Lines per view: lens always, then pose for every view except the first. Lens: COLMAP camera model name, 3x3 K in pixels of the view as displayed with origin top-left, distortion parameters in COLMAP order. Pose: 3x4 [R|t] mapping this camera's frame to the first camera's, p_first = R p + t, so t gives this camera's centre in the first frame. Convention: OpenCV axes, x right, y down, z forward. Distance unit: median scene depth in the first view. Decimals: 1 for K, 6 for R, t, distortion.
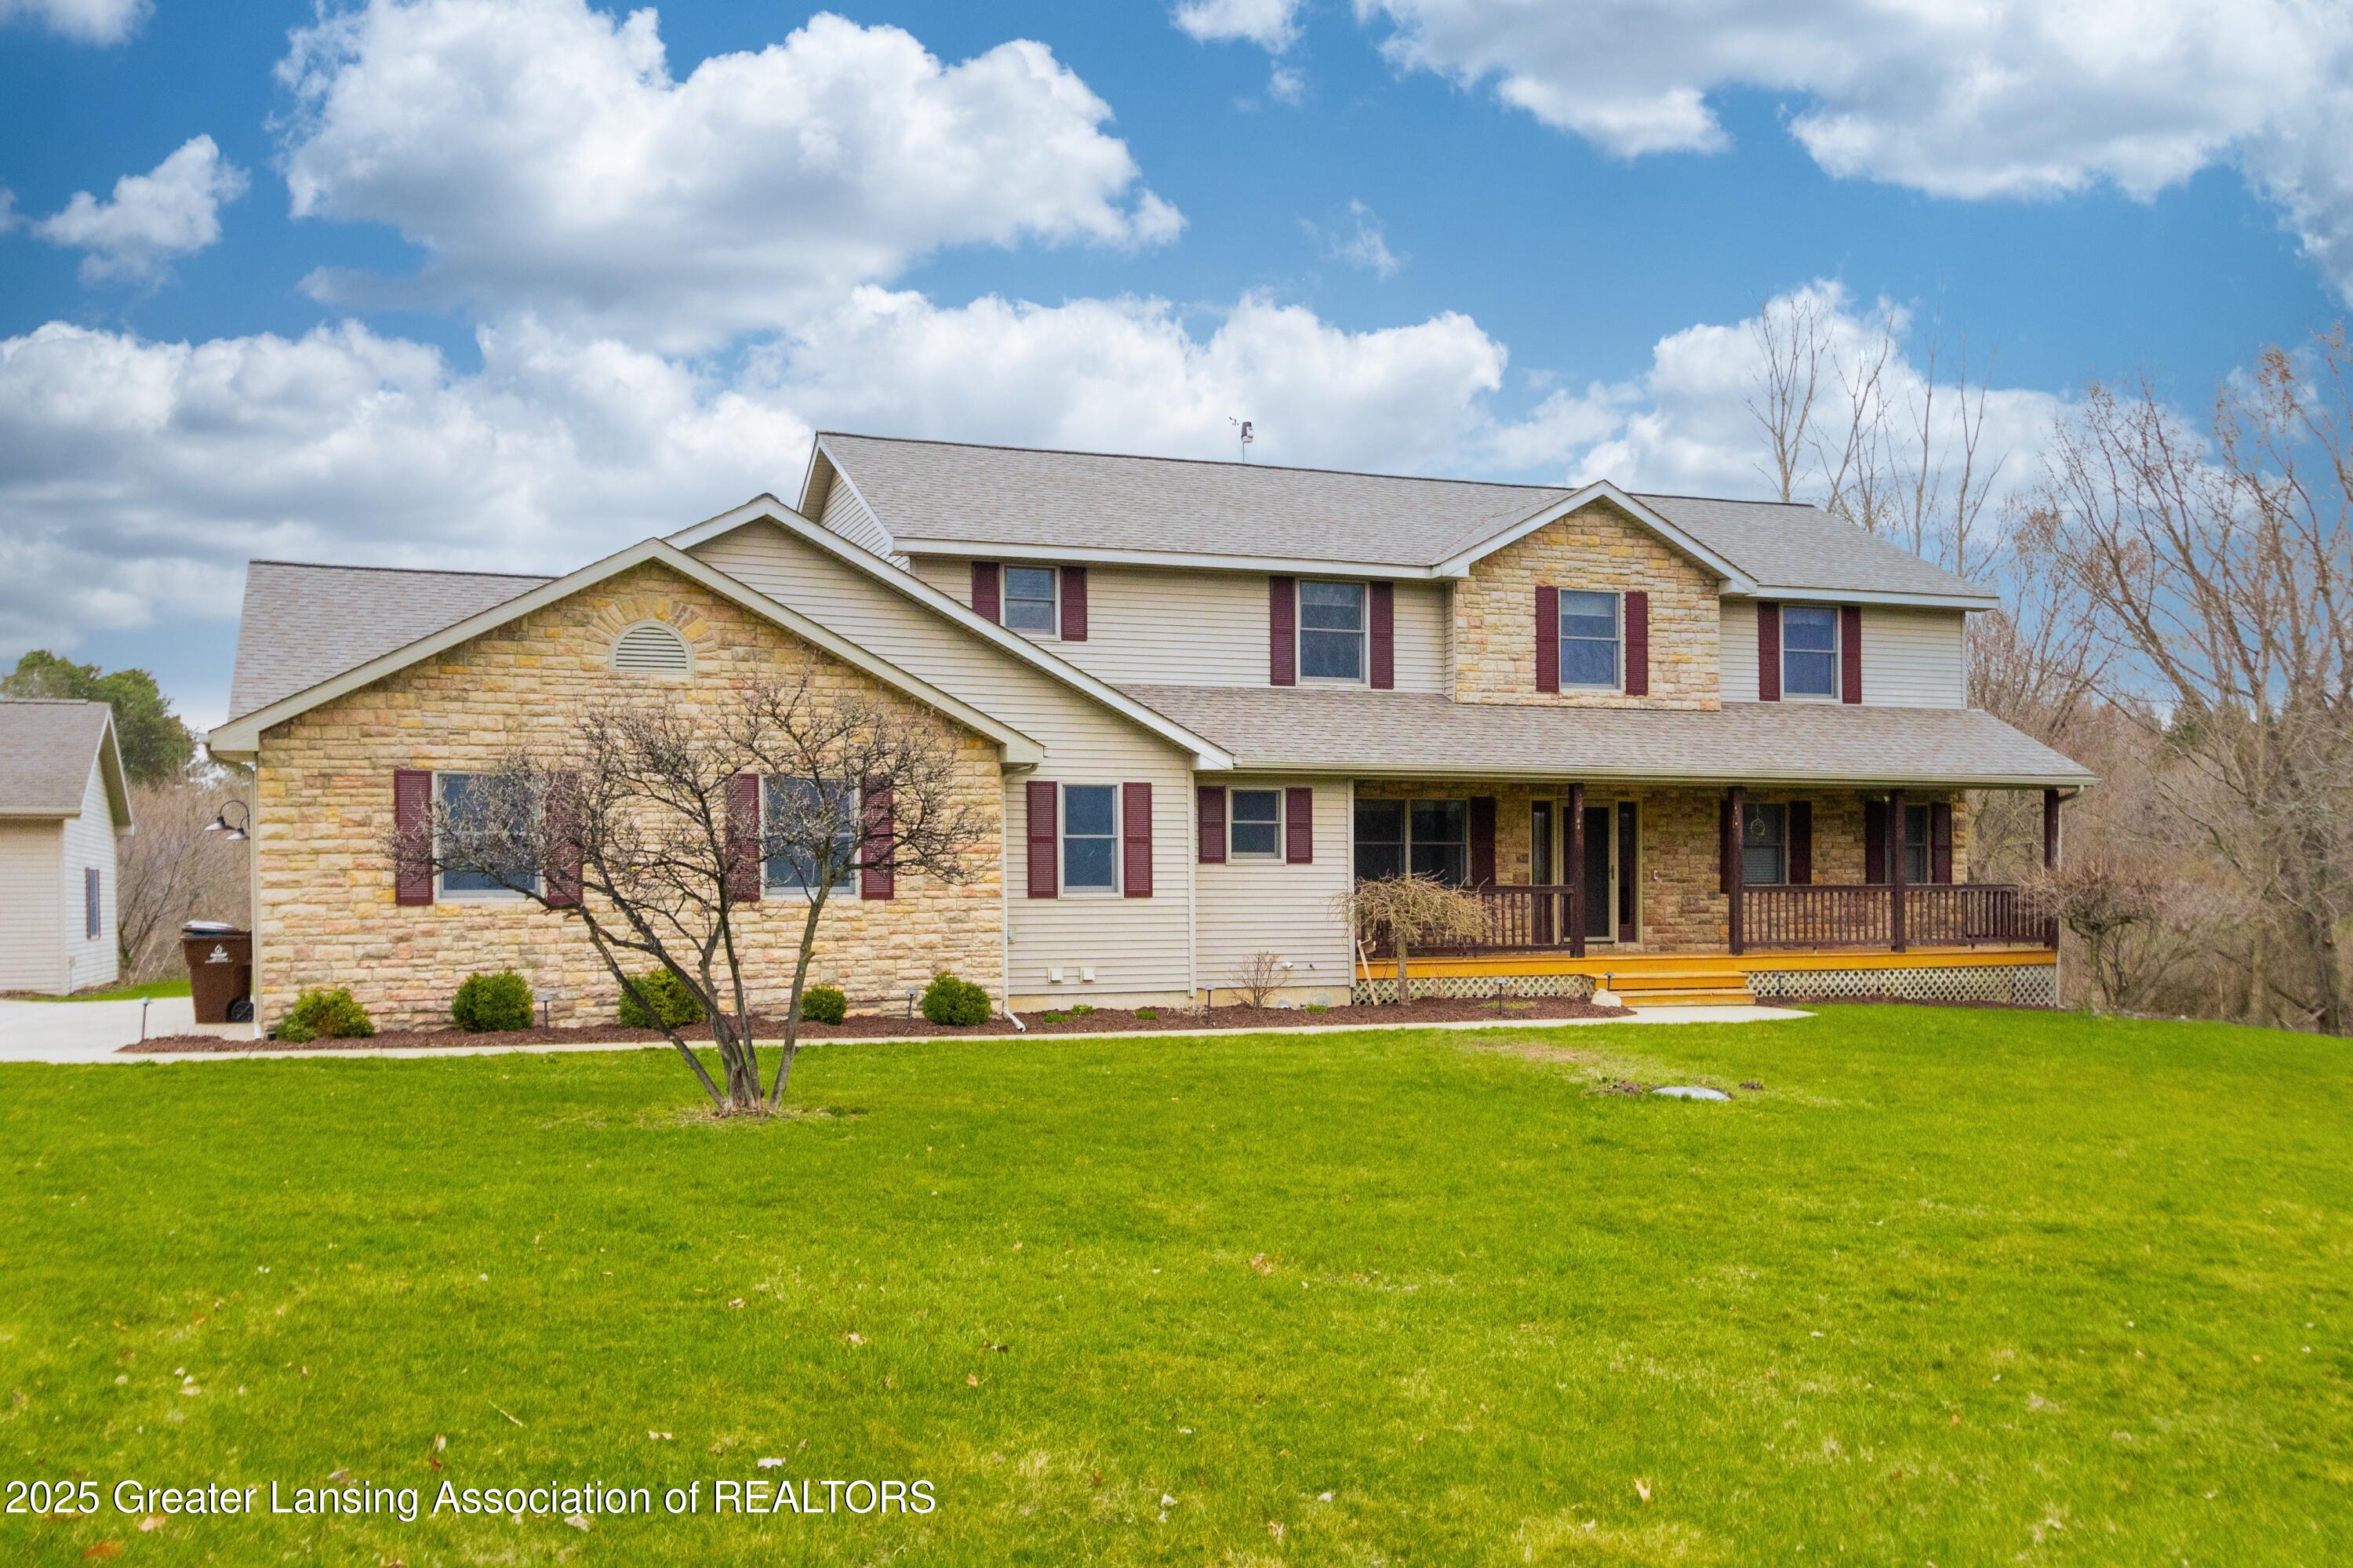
lens RADIAL K [[2137.1, 0, 1152.8], [0, 2137.1, 906.5], [0, 0, 1]] dist [0.038577, 0.023485]
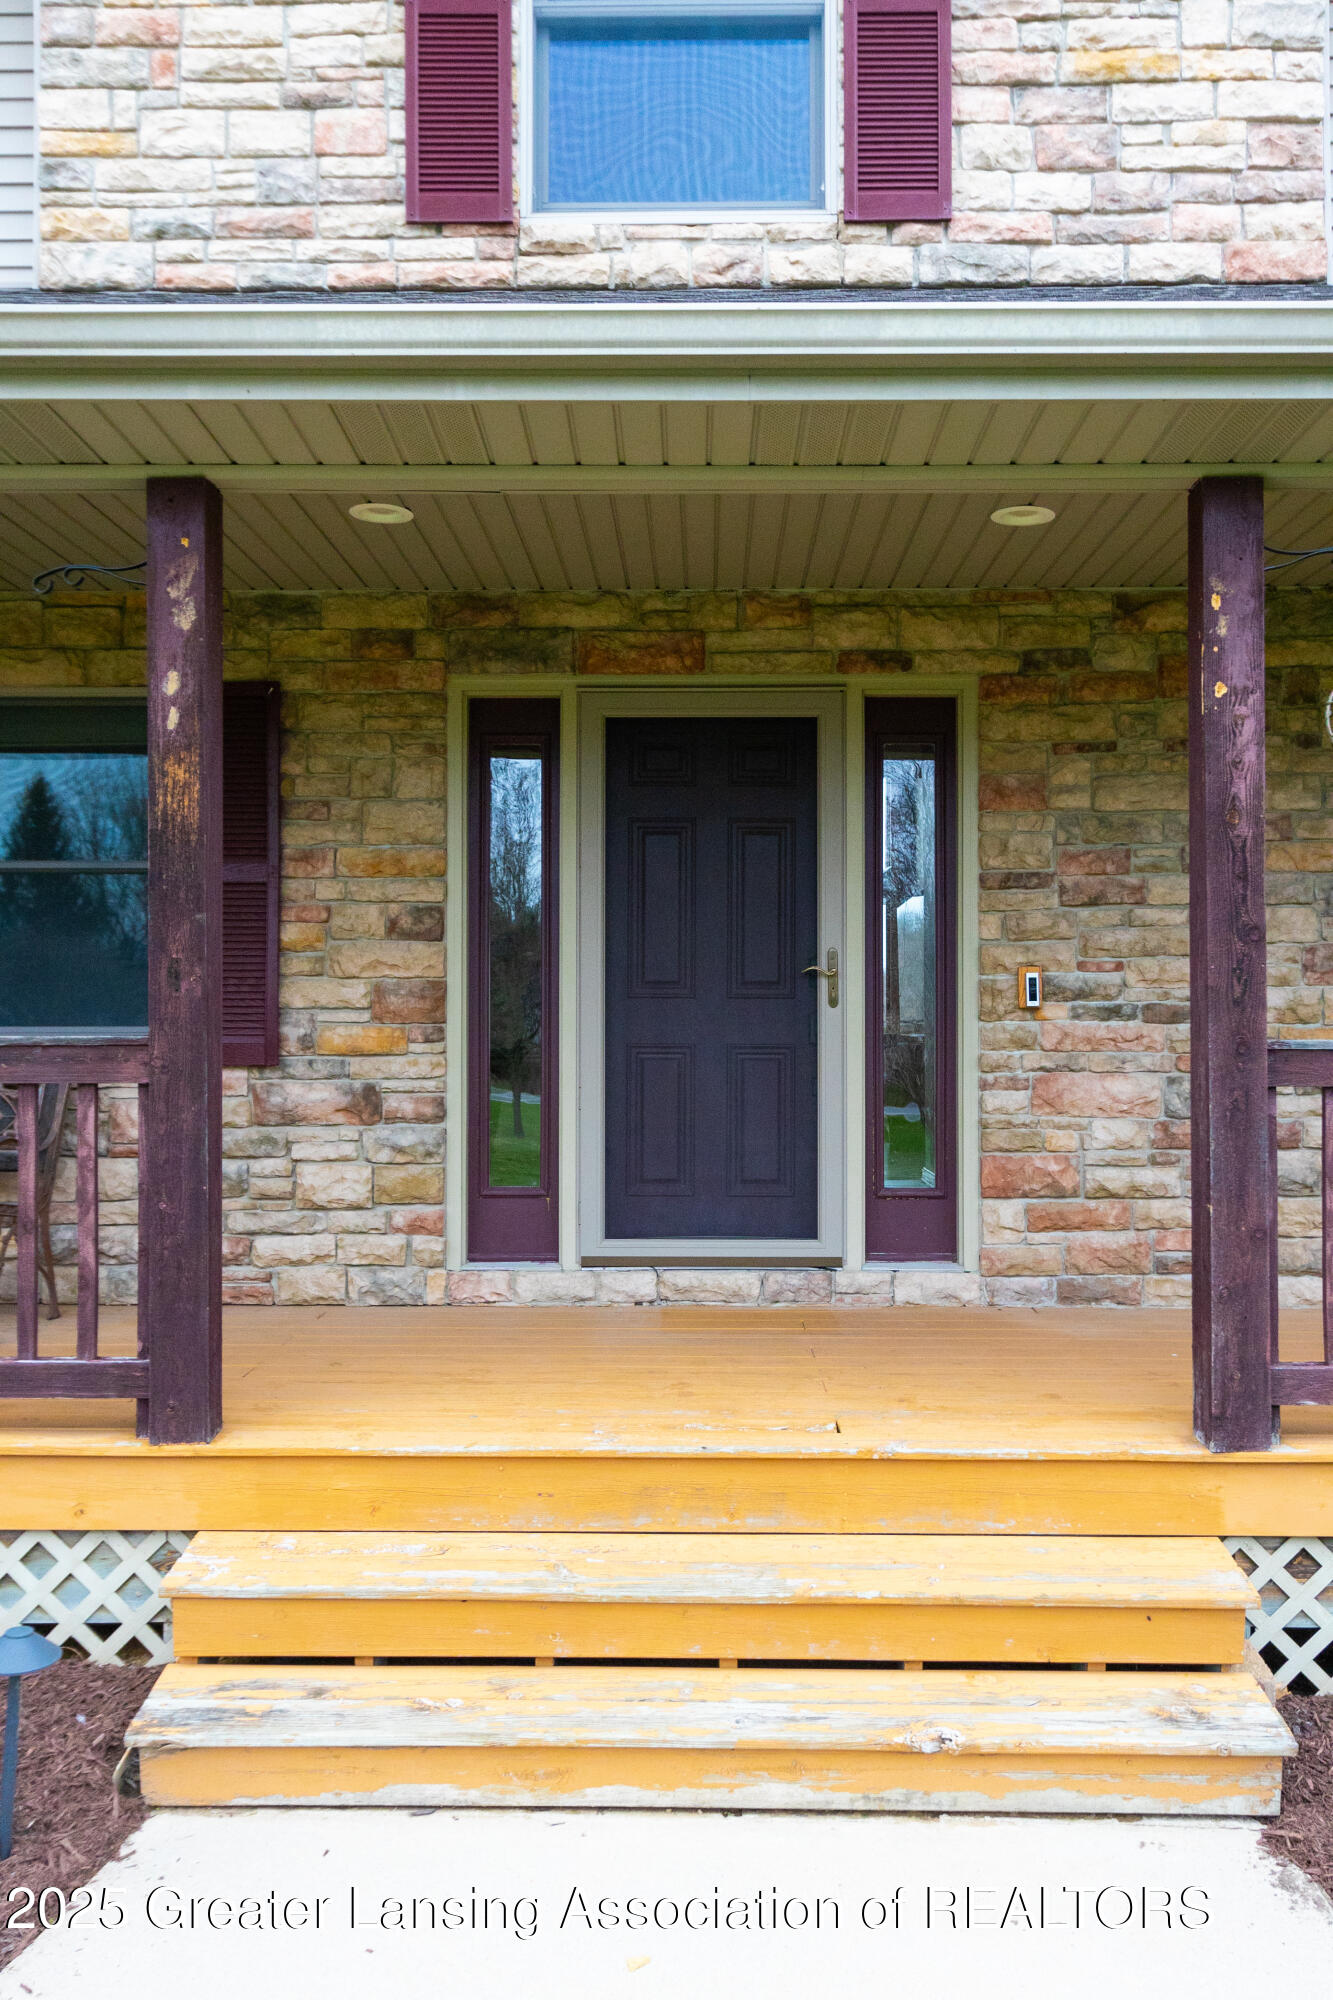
lens RADIAL K [[1586.7, 0, 672.1], [0, 1586.7, 995.8], [0, 0, 1]] dist [0.007516, -0.001404]
pose [[0.923776, -0.000808, -0.382934, 0.267688], [-0.007491, 0.999768, -0.020180, -0.010251], [0.382861, 0.021511, 0.923555, 0.824158]]
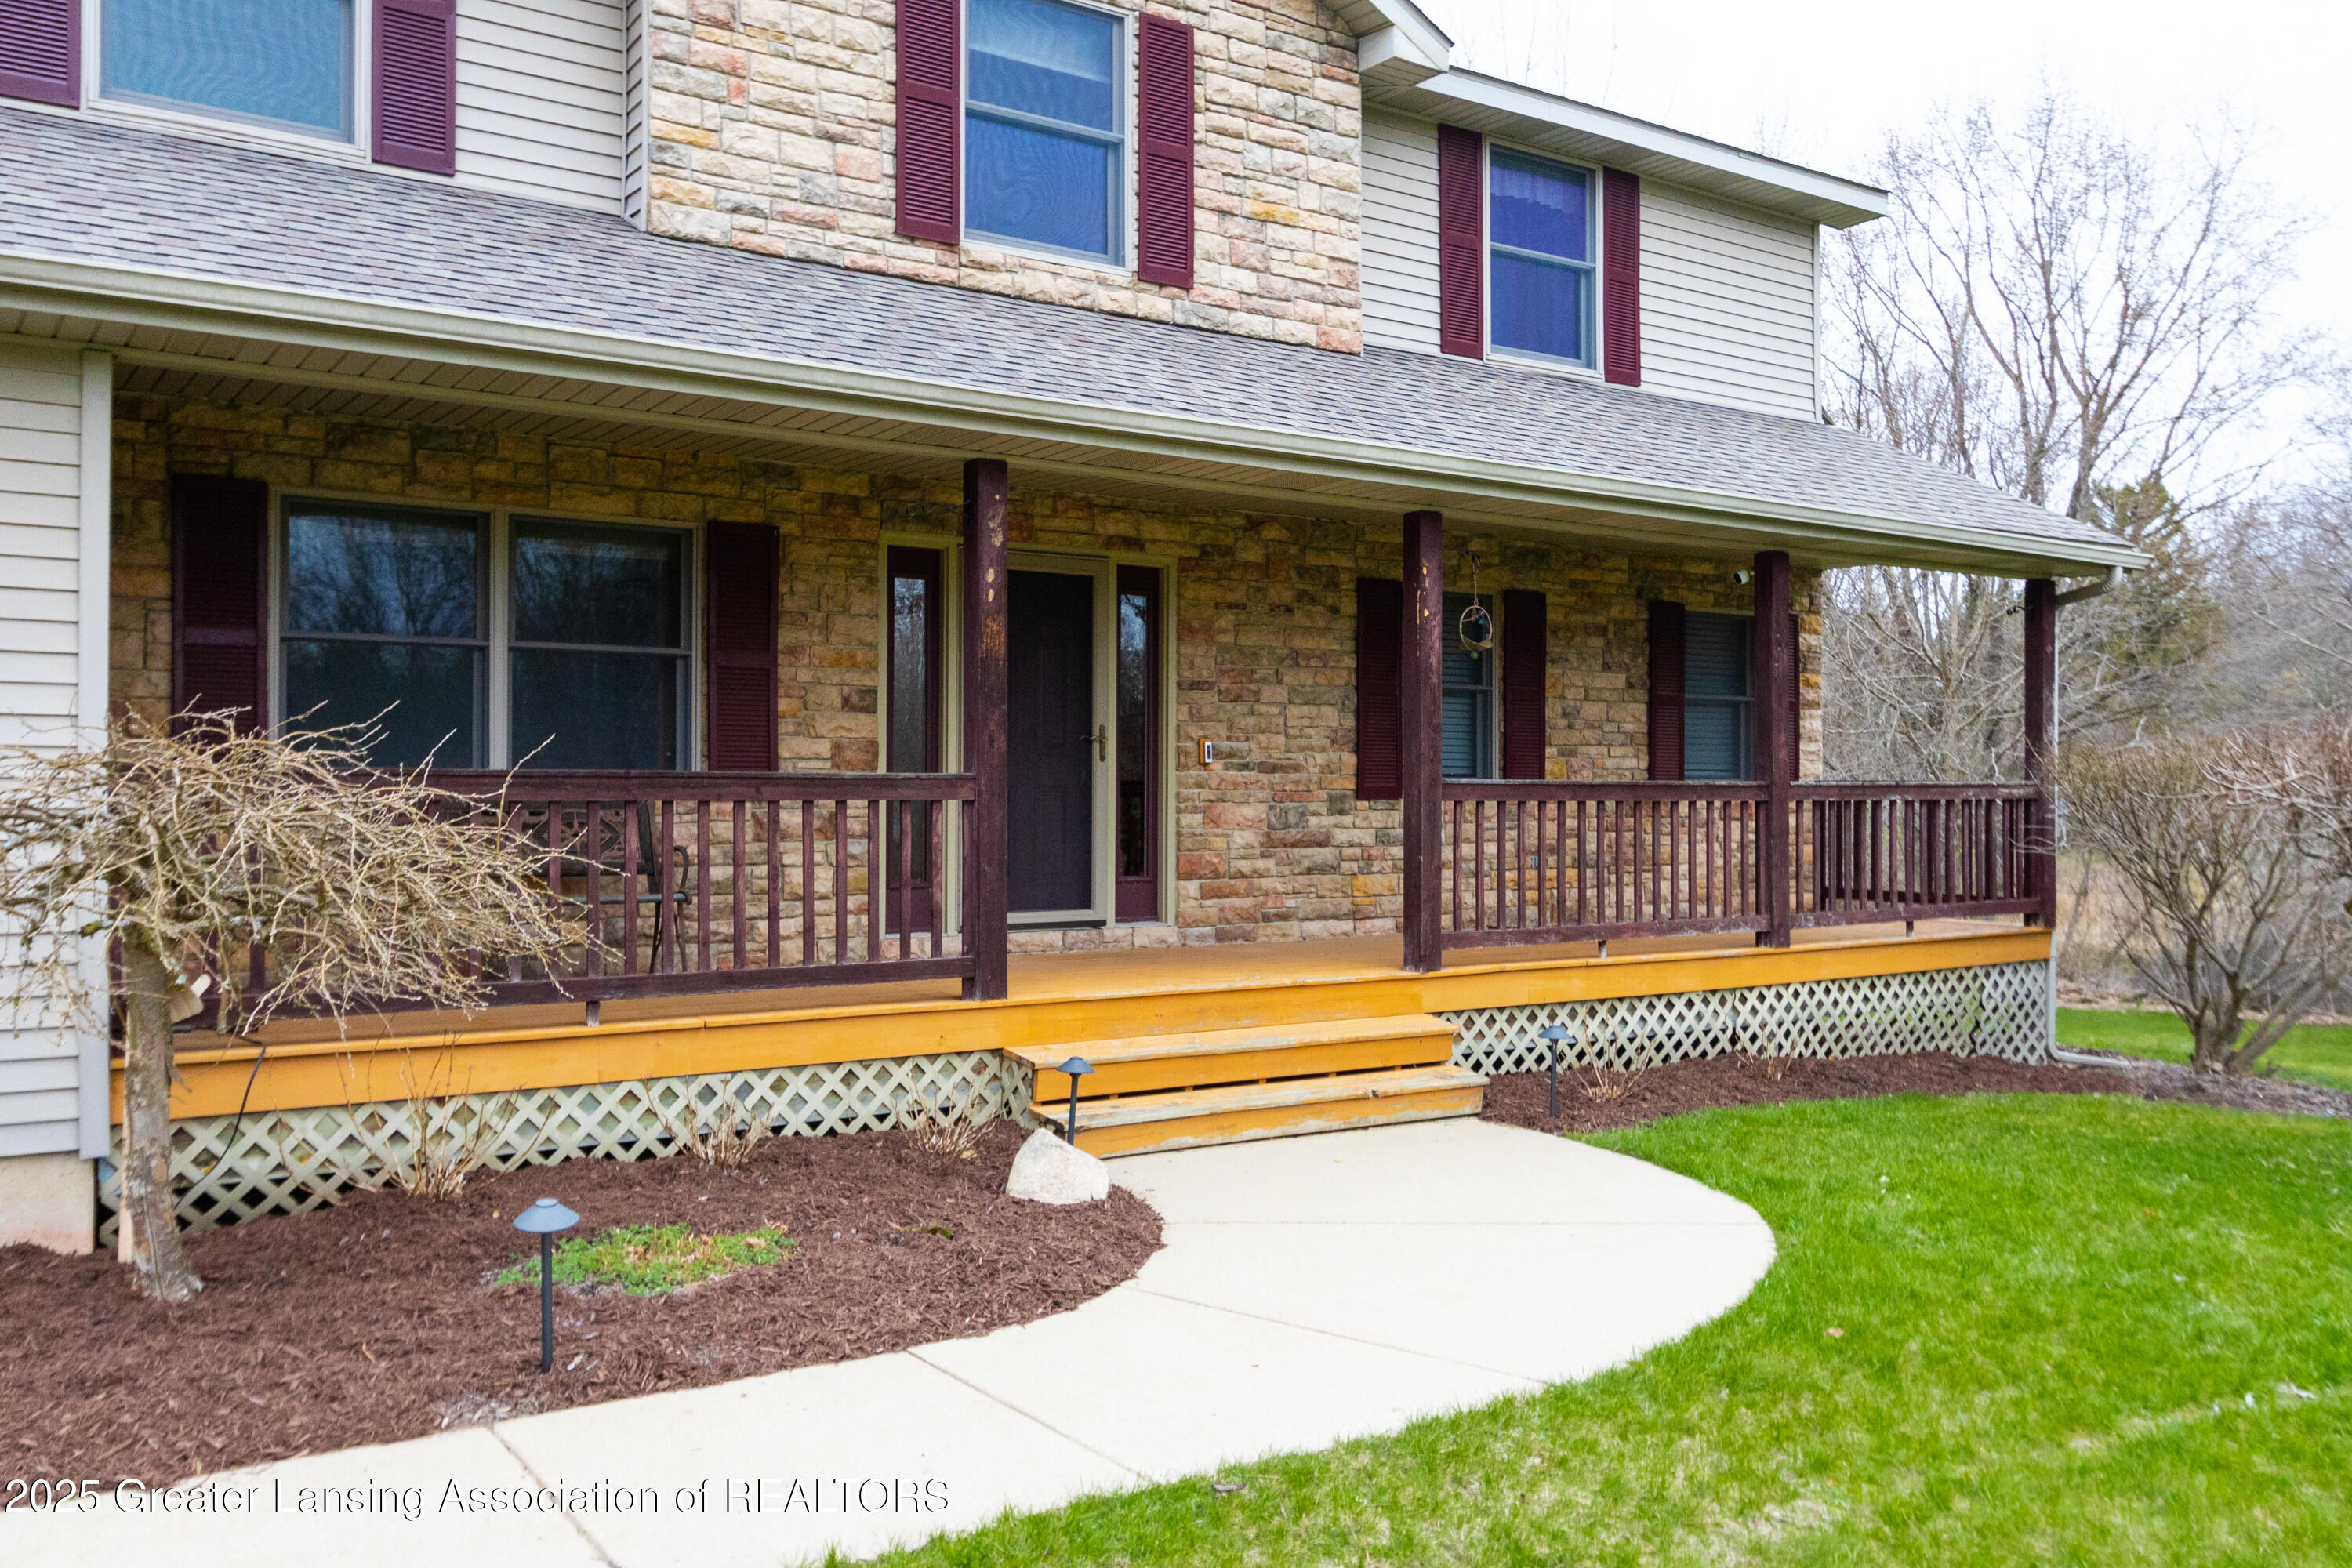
lens RADIAL K [[1961.7, 0, 1184.5], [0, 1961.7, 767.5], [0, 0, 1]] dist [0.010390, -0.005150]
pose [[0.972025, 0.011104, 0.234613, 0.145811], [-0.006997, 0.999807, -0.018331, -0.005237], [-0.234772, 0.016176, 0.971916, 0.650382]]
